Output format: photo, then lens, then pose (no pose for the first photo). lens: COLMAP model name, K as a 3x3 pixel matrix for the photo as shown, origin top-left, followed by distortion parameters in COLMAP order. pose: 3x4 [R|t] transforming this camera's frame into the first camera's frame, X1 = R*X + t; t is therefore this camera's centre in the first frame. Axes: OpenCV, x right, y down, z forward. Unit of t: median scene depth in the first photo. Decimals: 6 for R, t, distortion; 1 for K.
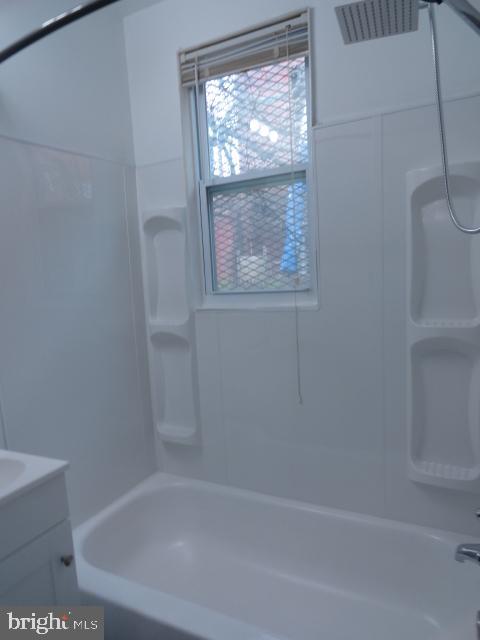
lens RADIAL K [[448.3, 0, 239.7], [0, 448.3, 322.1], [0, 0, 1]] dist [0.005067, 0.002139]
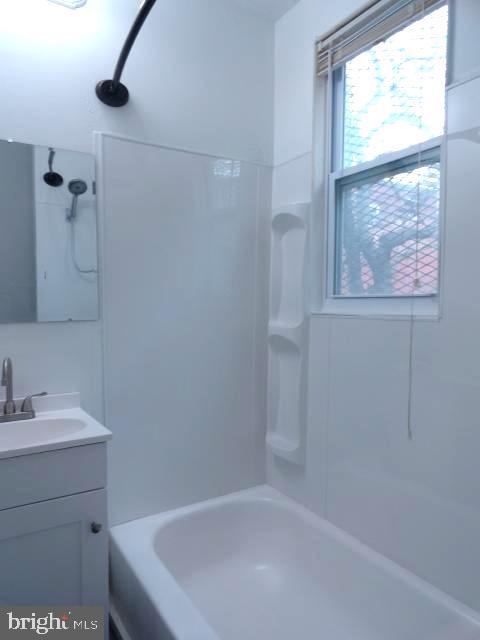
lens RADIAL K [[448.3, 0, 239.7], [0, 448.3, 318.4], [0, 0, 1]] dist [0.005067, 0.002139]
pose [[0.856777, 0.078991, -0.509602, 0.244102], [-0.114510, 0.992670, -0.038652, 0.034189], [0.502813, 0.091471, 0.859542, 0.147962]]
